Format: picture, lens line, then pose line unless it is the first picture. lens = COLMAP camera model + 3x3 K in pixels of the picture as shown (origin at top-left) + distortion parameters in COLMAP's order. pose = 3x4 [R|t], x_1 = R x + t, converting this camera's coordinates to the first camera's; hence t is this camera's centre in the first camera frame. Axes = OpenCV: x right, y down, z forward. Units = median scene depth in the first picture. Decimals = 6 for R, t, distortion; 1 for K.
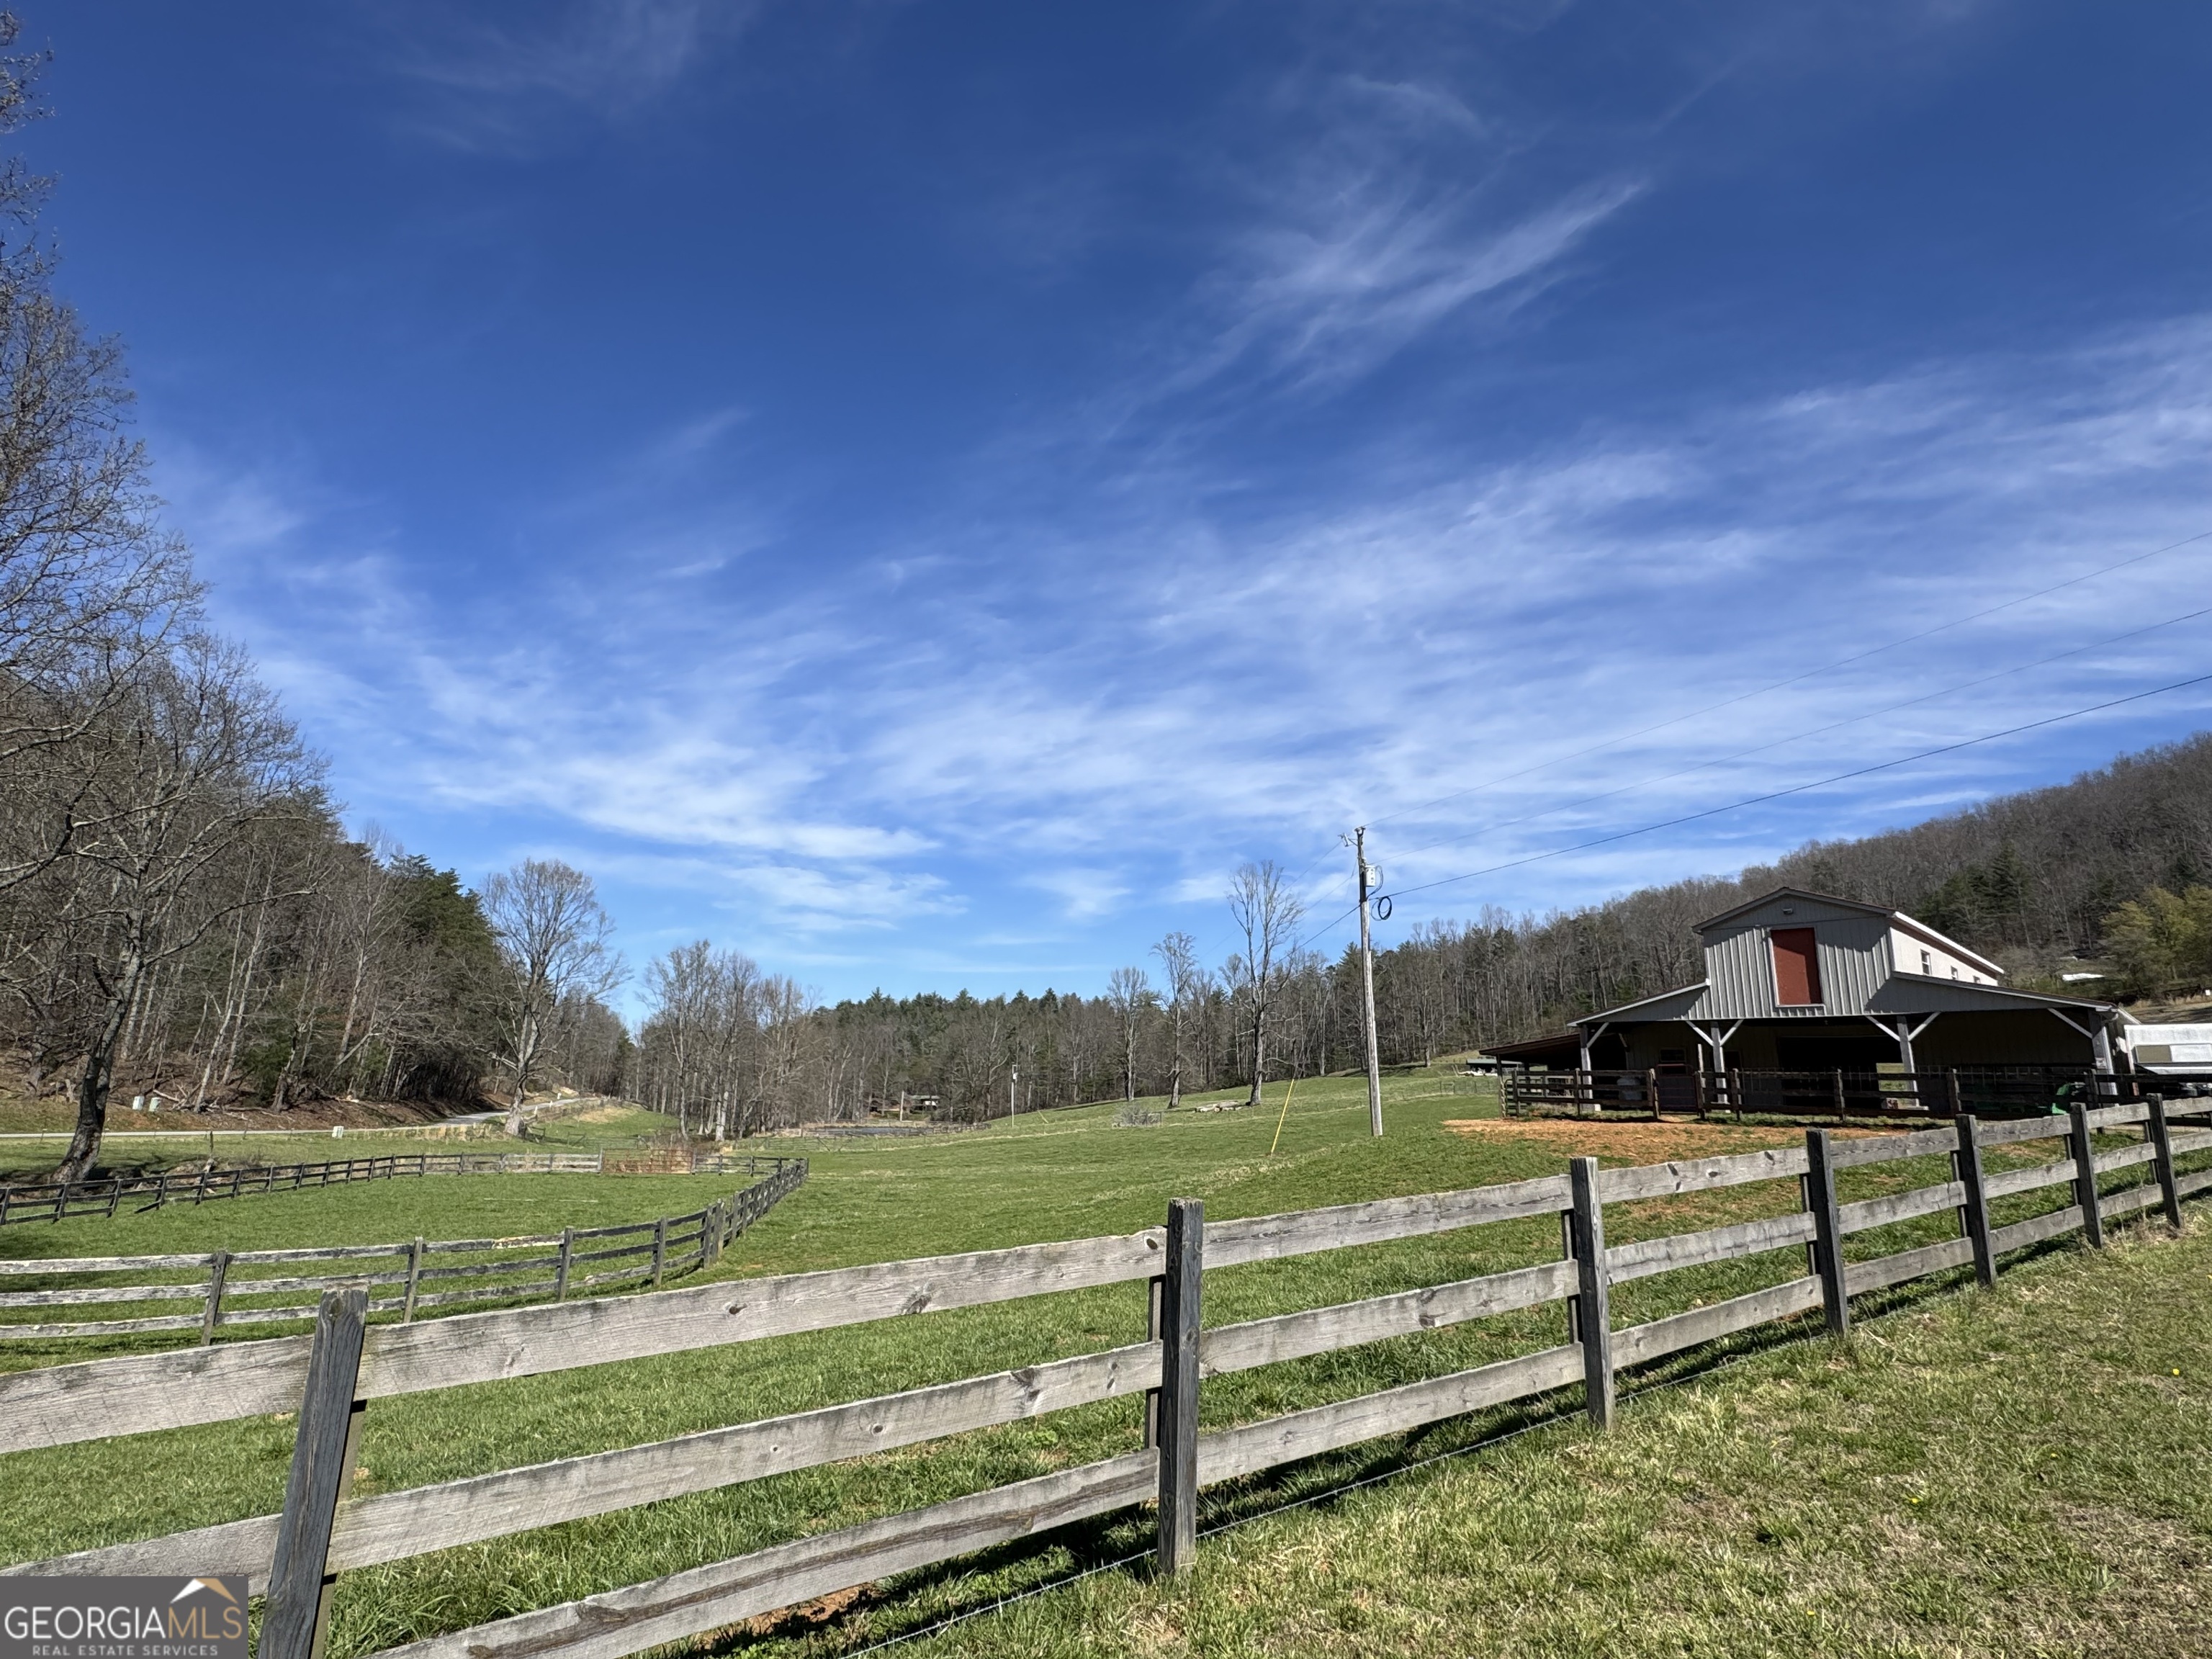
lens RADIAL K [[1149.8, 0, 1106.0], [0, 1149.8, 829.5], [0, 0, 1]] dist [-0.001176, 0.000226]
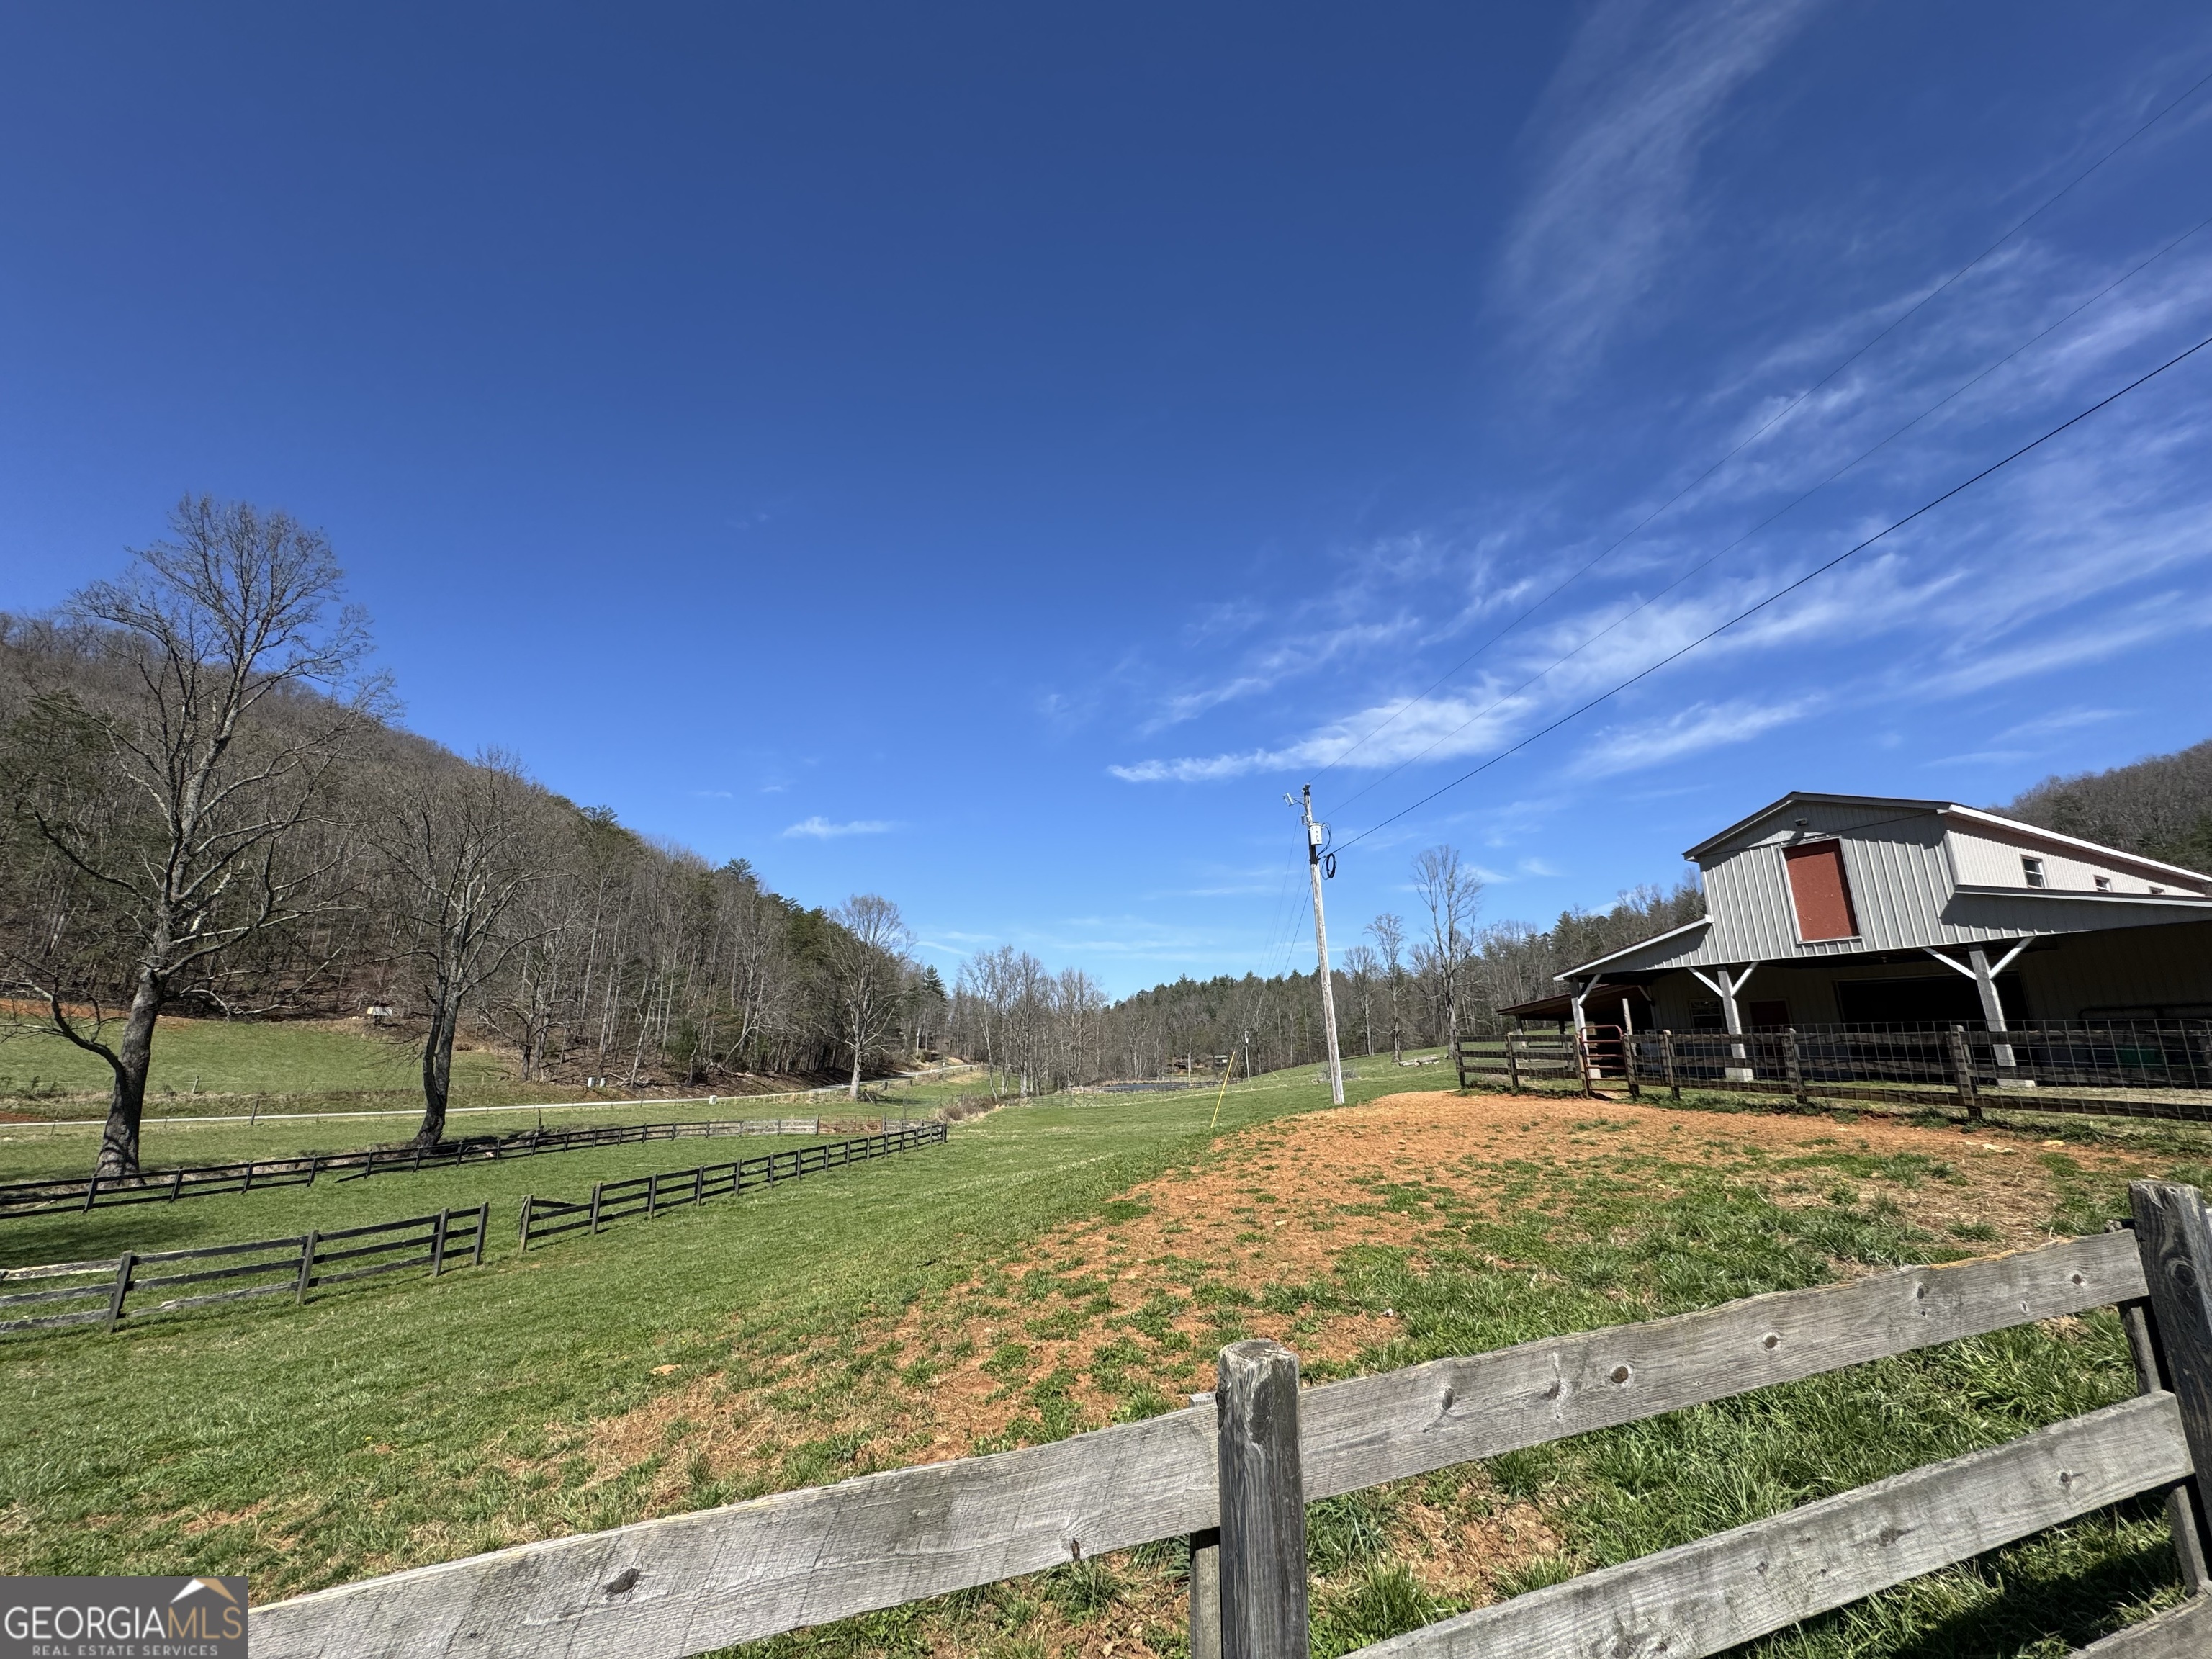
lens RADIAL K [[860.5, 0, 1101.1], [0, 860.5, 791.1], [0, 0, 1]] dist [0.000738, -0.000354]
pose [[0.954183, -0.112707, -0.277186, 0.219819], [0.093192, 0.992212, -0.082642, 0.039542], [0.284342, 0.053024, 0.957256, 0.208086]]
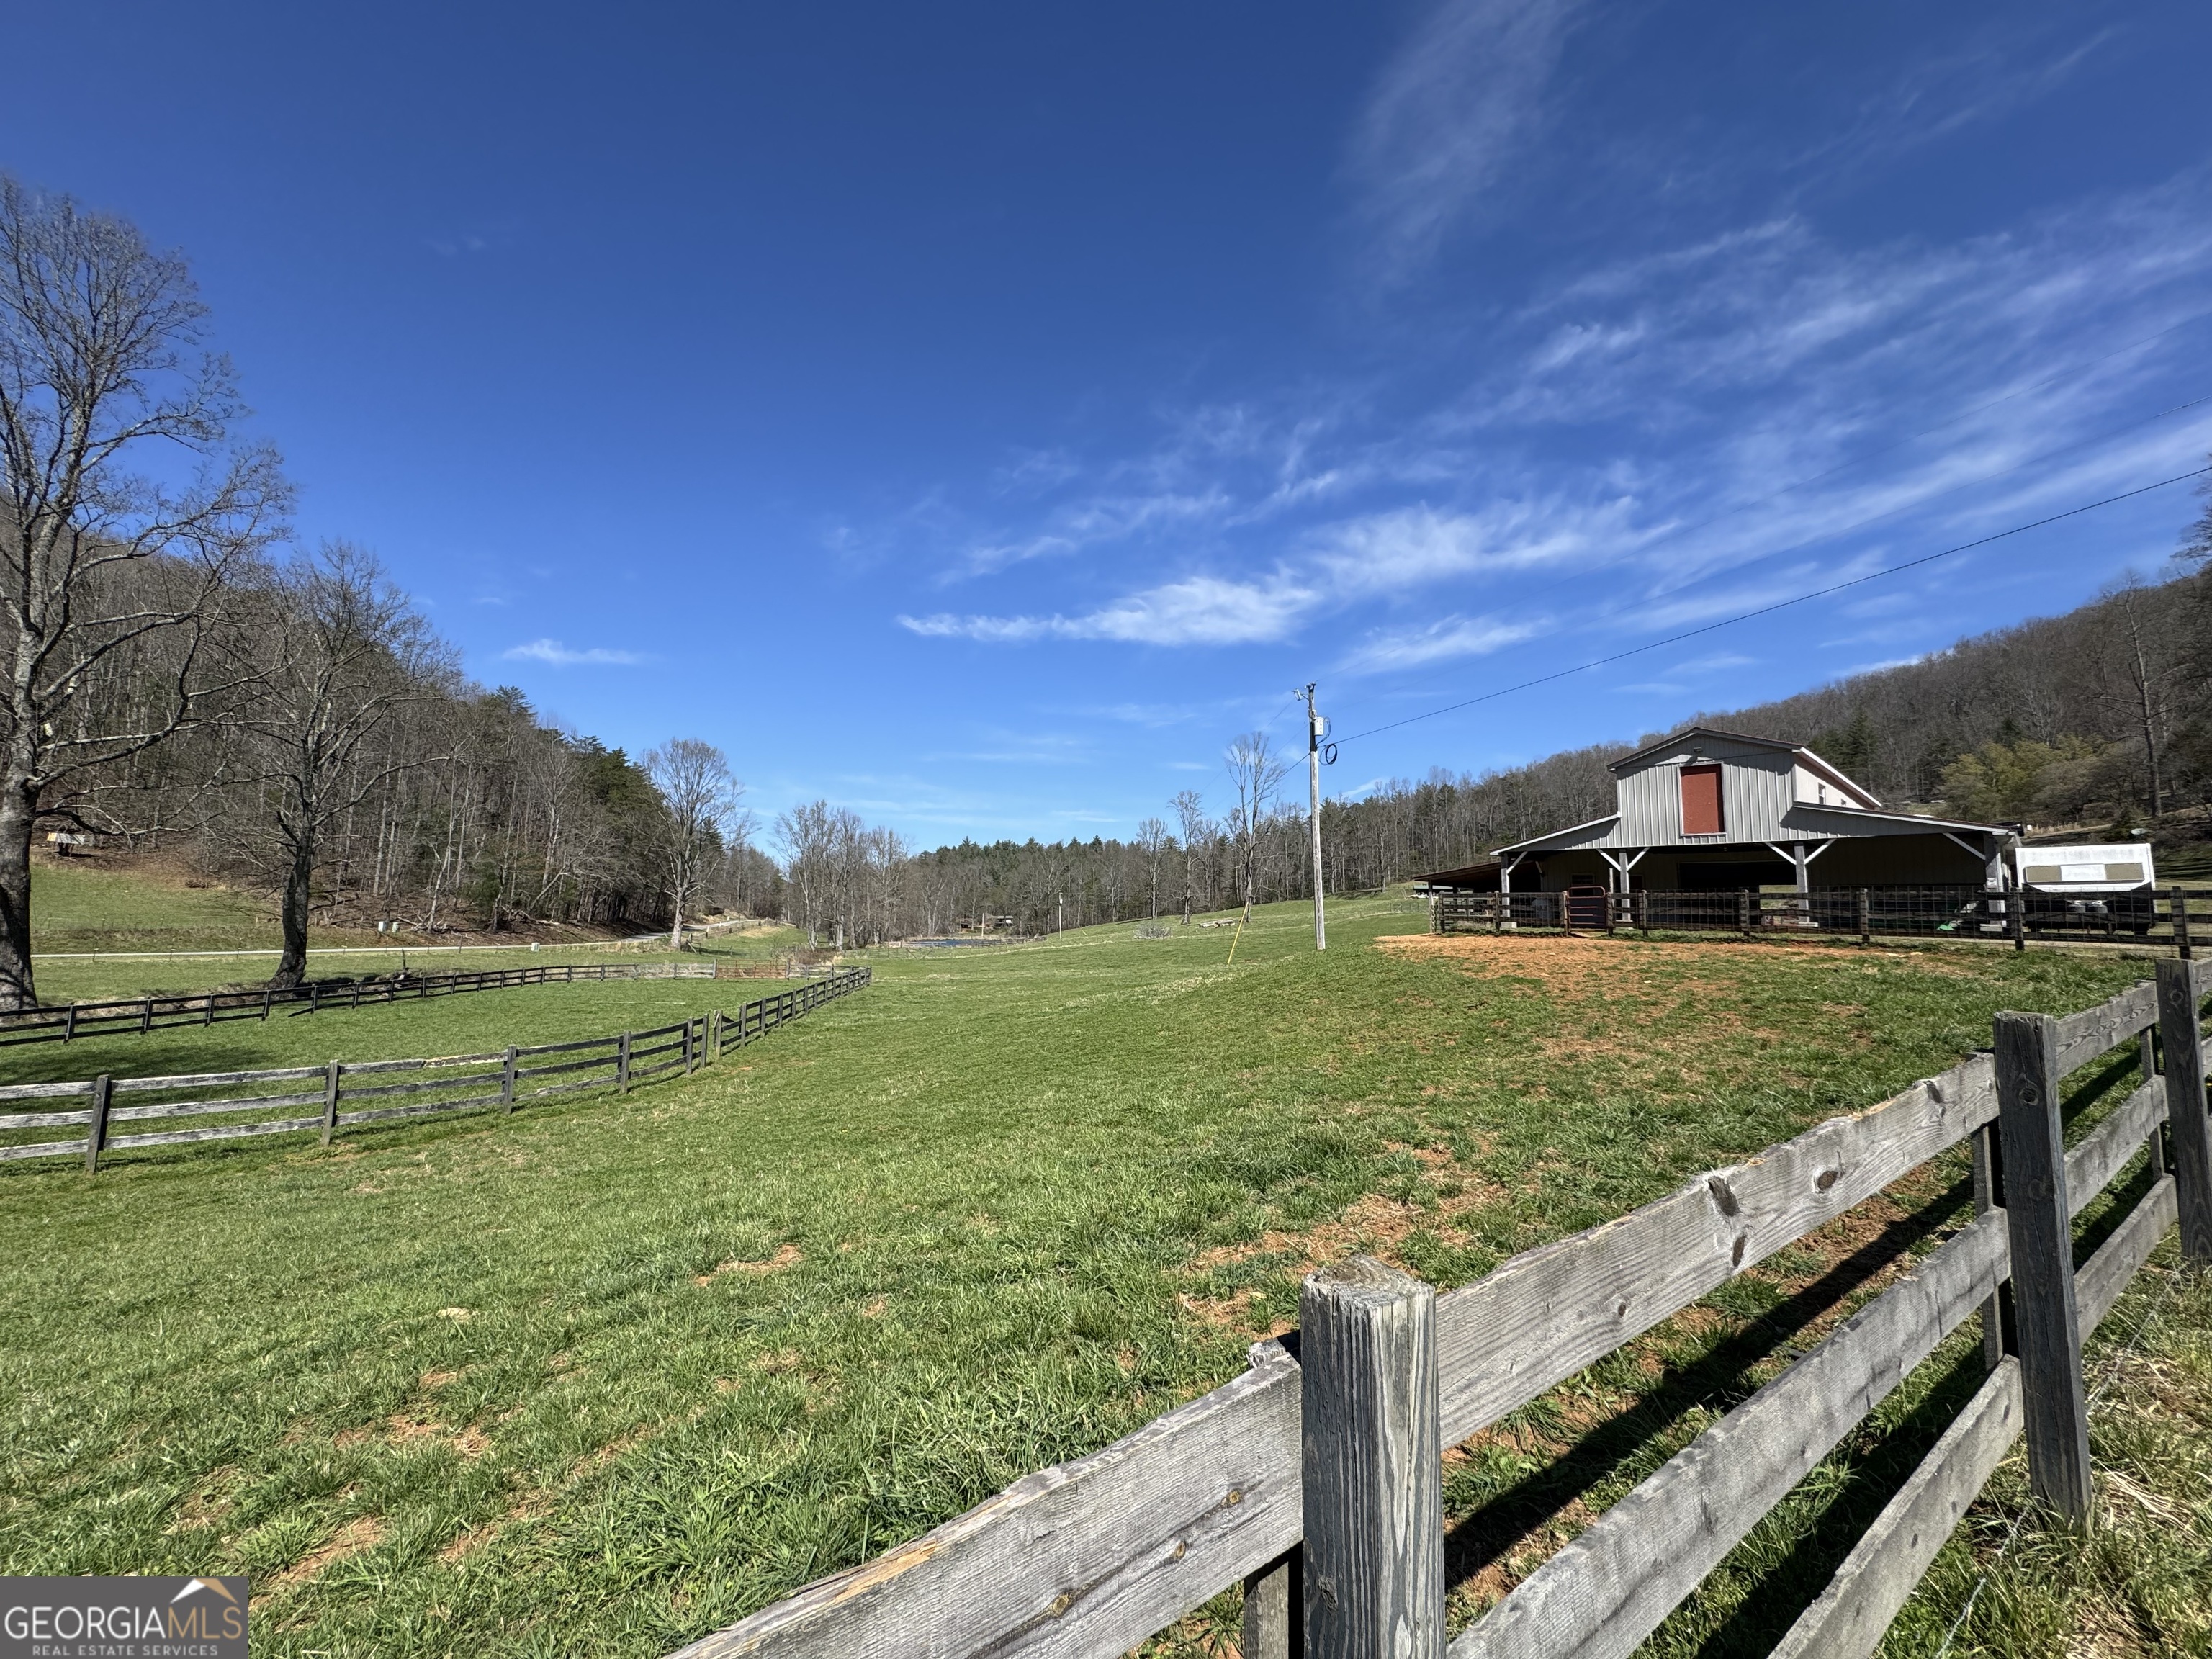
lens RADIAL K [[877.6, 0, 1106.0], [0, 877.6, 829.5], [0, 0, 1]] dist [0.000624, 0.000103]
pose [[0.999160, -0.010381, -0.039644, 0.043934], [0.015441, 0.991453, 0.129550, 0.021737], [0.037960, -0.130054, 0.990780, 0.099813]]
